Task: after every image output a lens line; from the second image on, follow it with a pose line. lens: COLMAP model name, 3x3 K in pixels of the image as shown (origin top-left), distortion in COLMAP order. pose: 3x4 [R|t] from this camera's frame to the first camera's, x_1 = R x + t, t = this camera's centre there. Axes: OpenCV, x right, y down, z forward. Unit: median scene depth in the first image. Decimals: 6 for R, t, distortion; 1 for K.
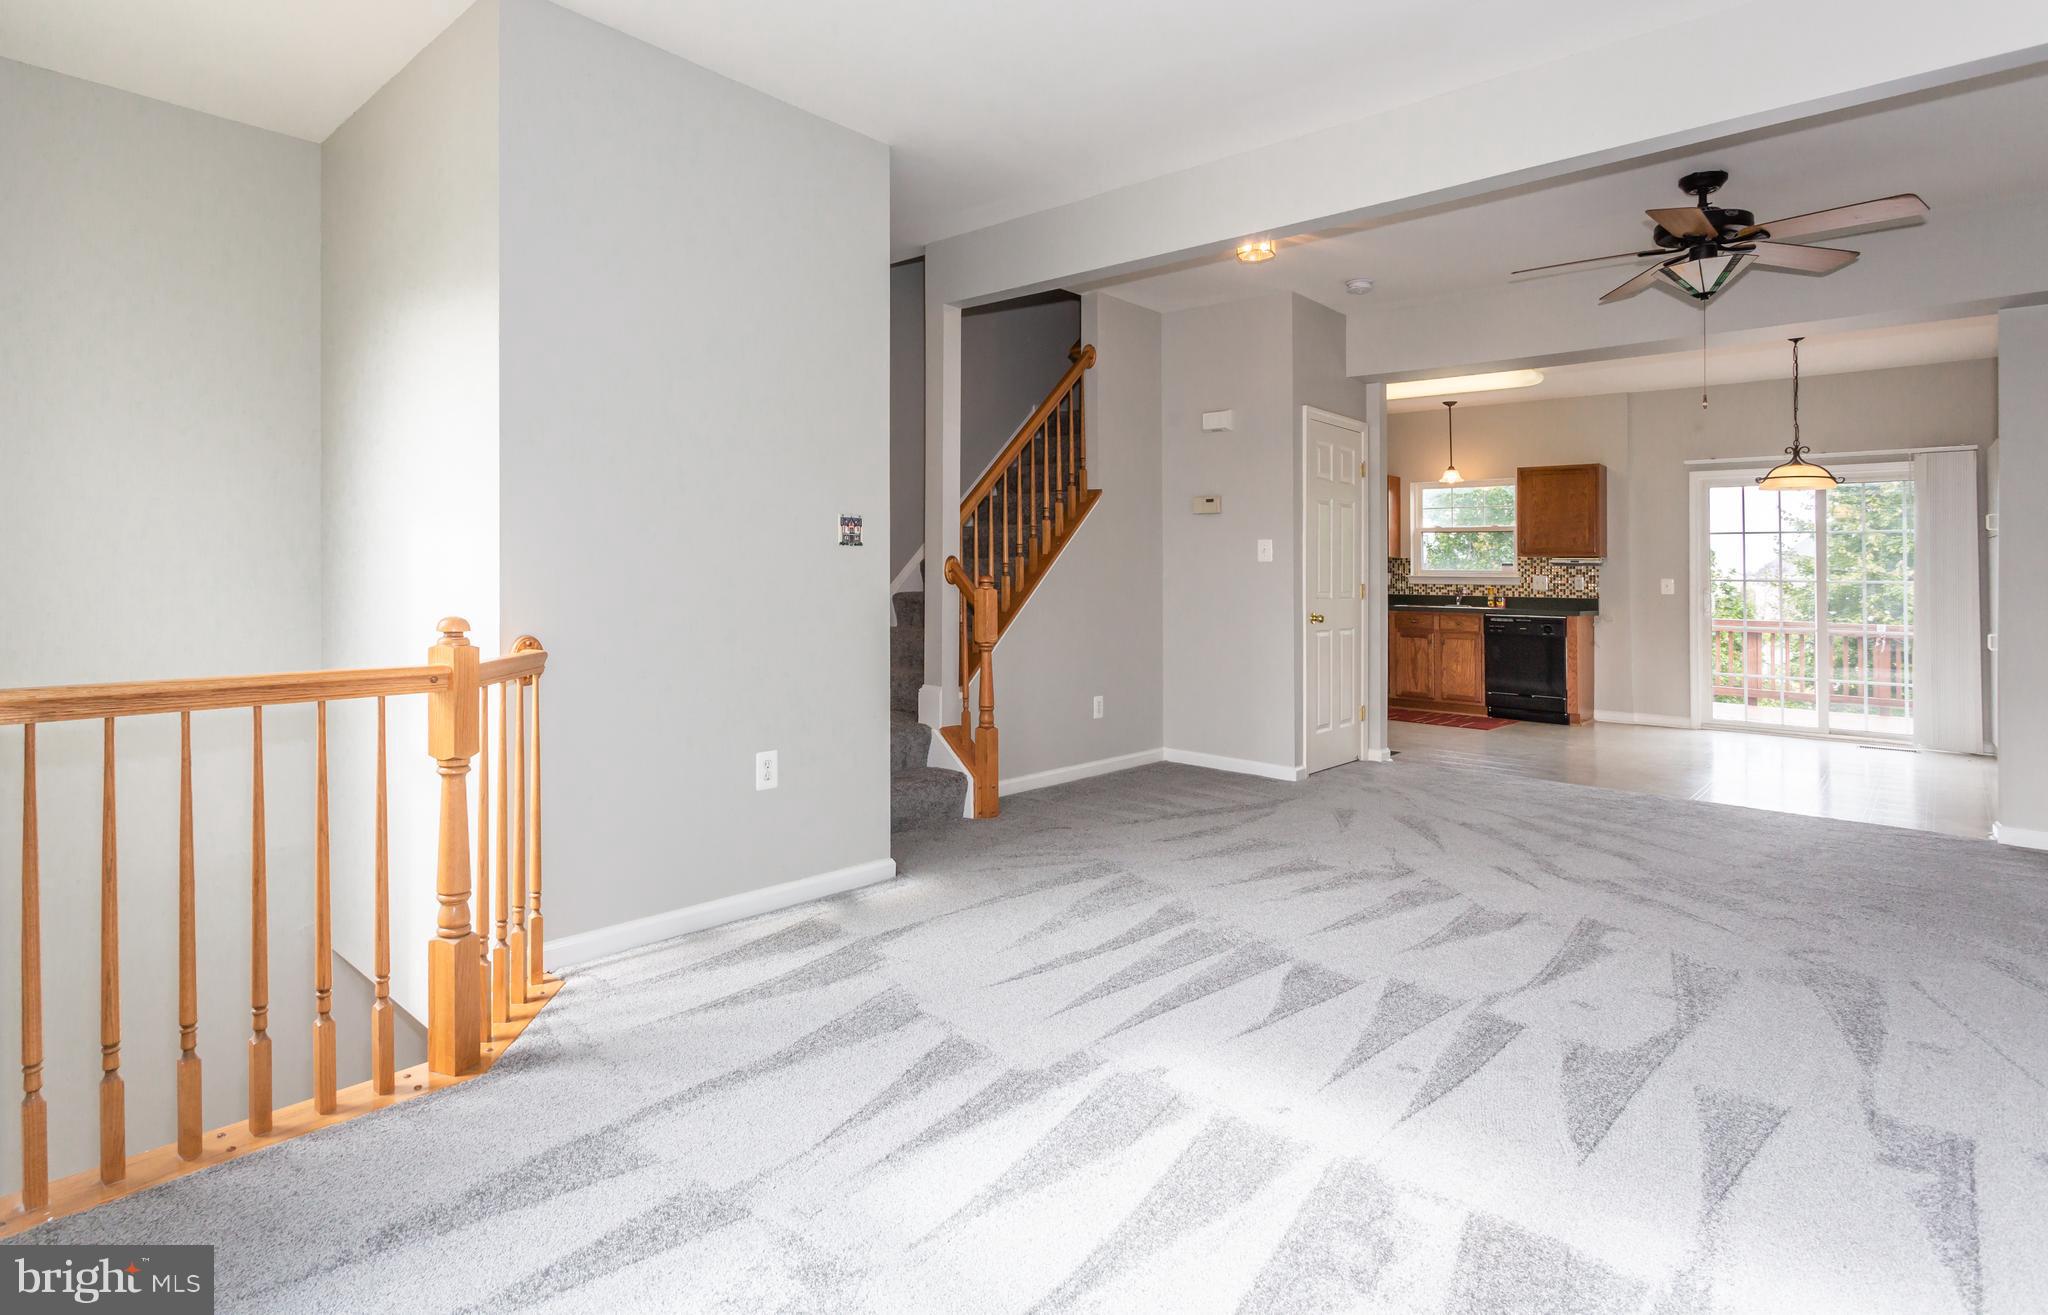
lens RADIAL K [[978.5, 0, 993.2], [0, 978.5, 549.5], [0, 0, 1]] dist [0.002447, -0.000610]
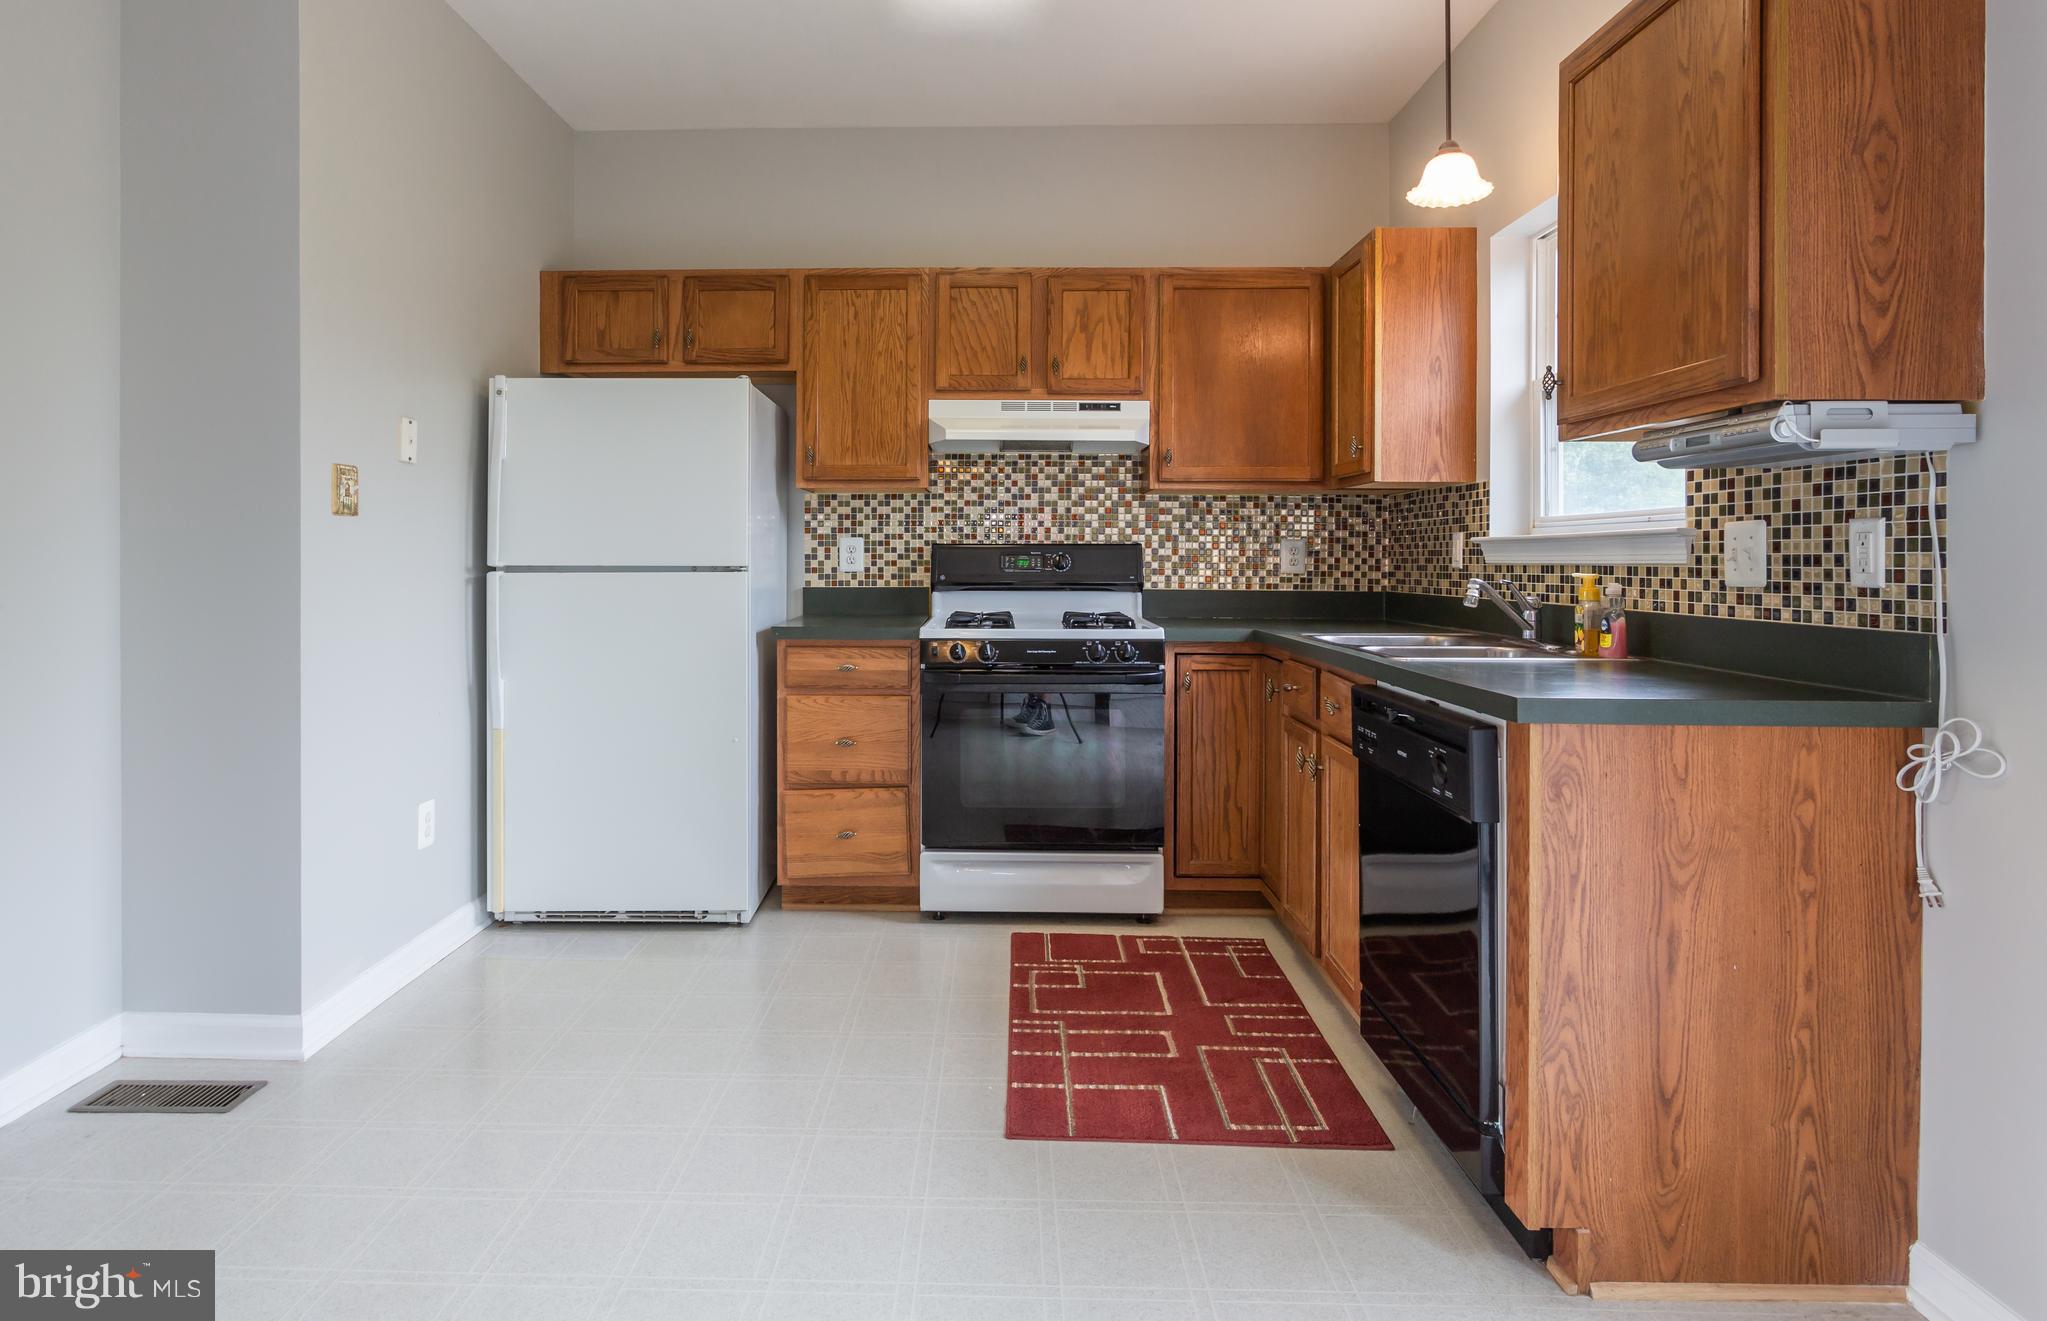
lens RADIAL K [[1096.3, 0, 965.2], [0, 1096.3, 549.2], [0, 0, 1]] dist [-0.005530, 0.002502]
pose [[0.674606, -0.018389, -0.737949, 0.630335], [0.025381, 0.999676, -0.001709, 0.029506], [0.737741, -0.017577, 0.674854, 0.716179]]
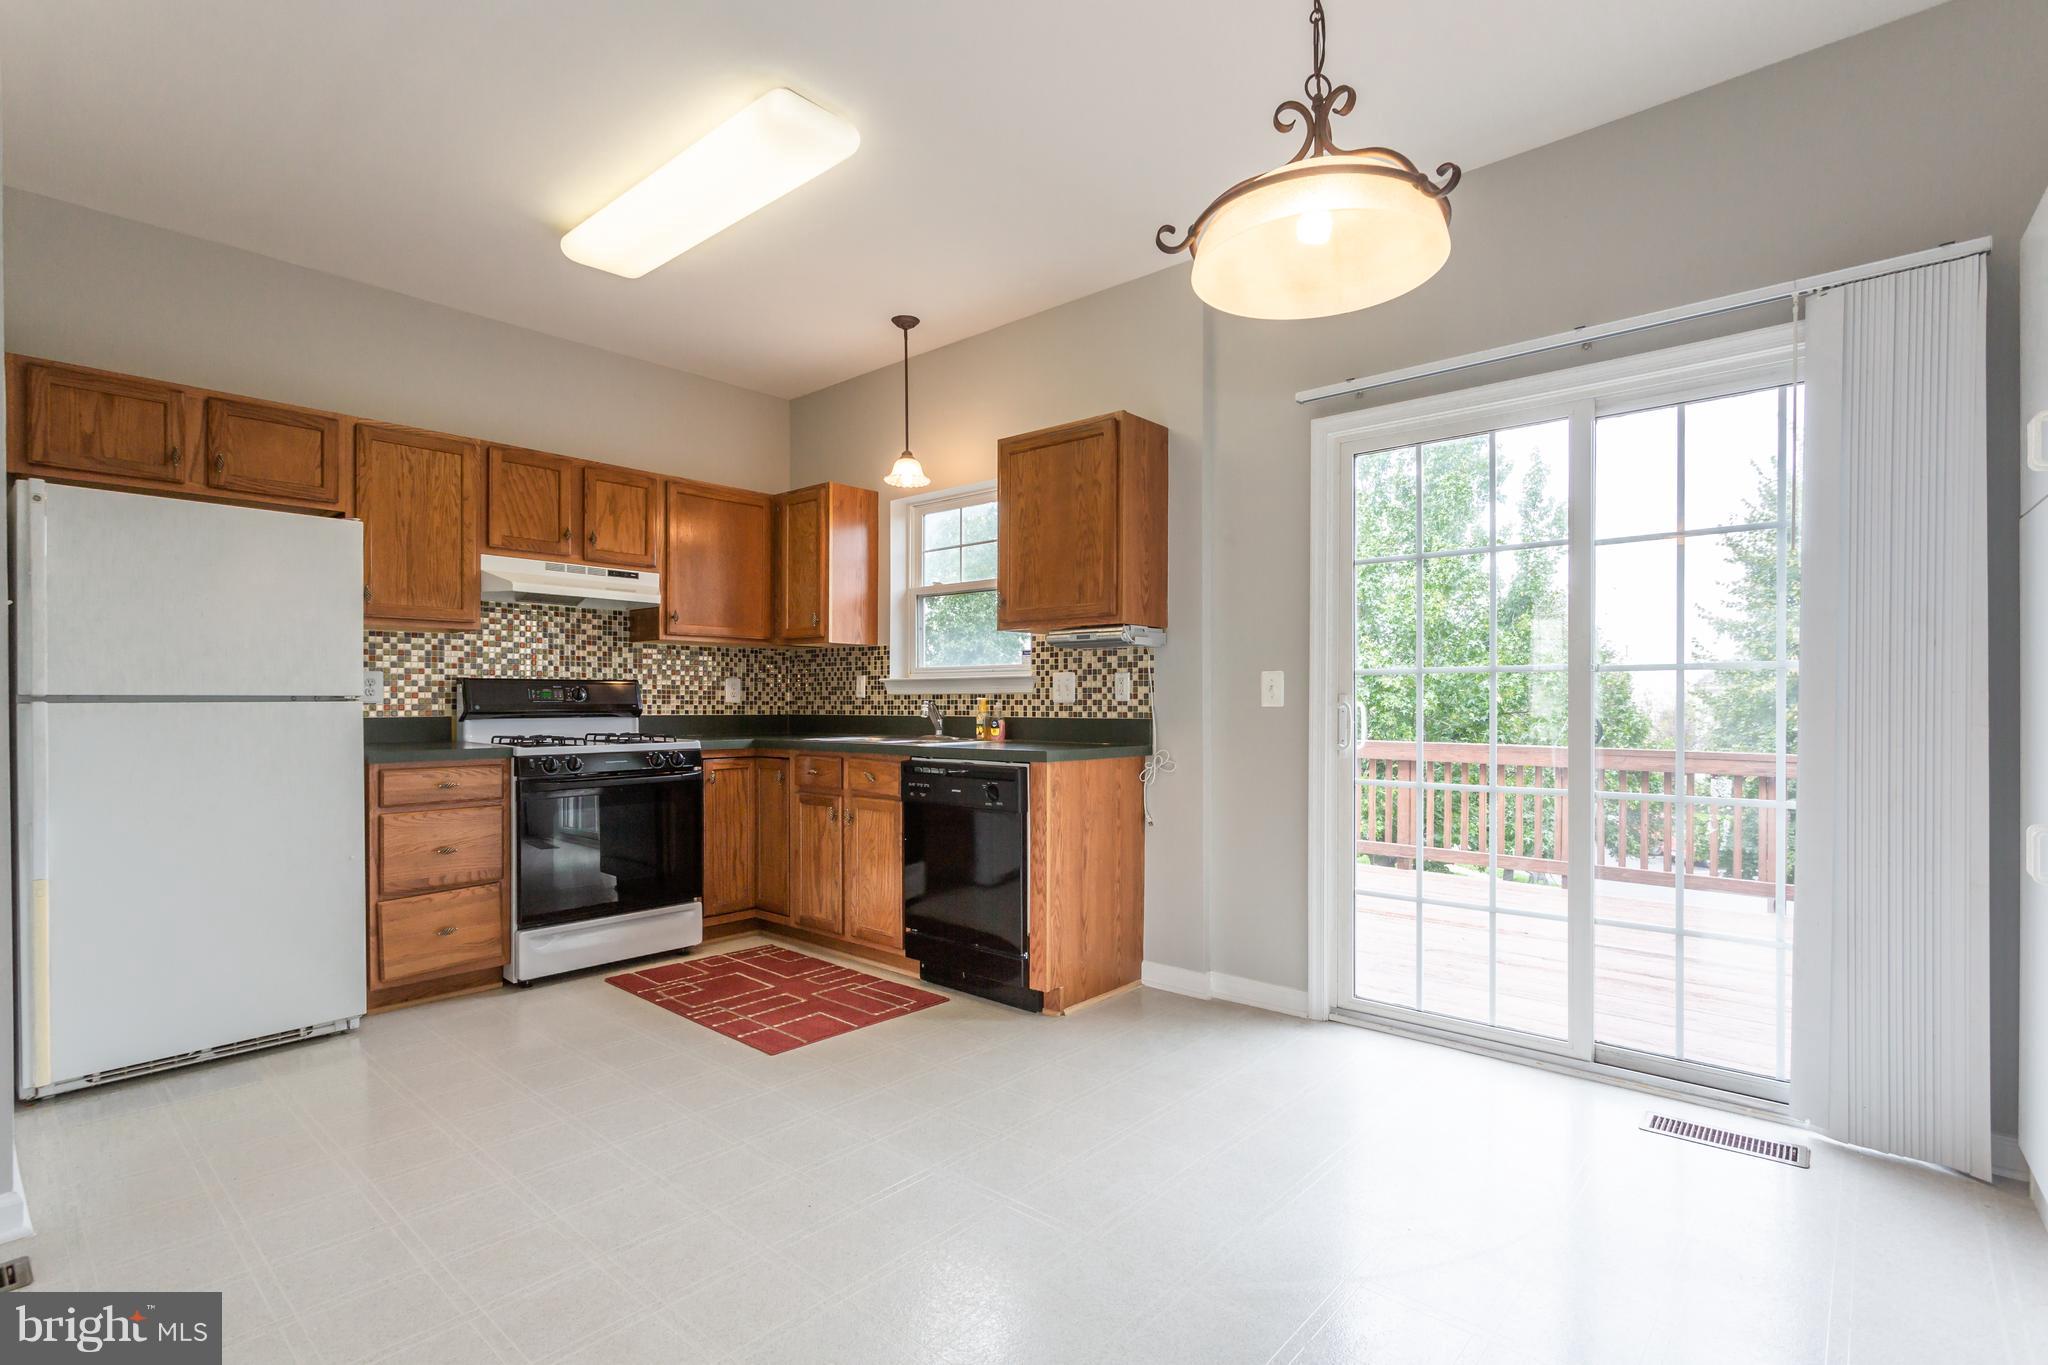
lens RADIAL K [[960.7, 0, 1009.8], [0, 960.7, 698.2], [0, 0, 1]] dist [-0.004352, 0.001741]
pose [[0.999321, -0.014162, 0.034014, 0.523807], [0.013387, 0.999648, 0.022903, 0.028678], [-0.034326, -0.022432, 0.999159, 0.541842]]
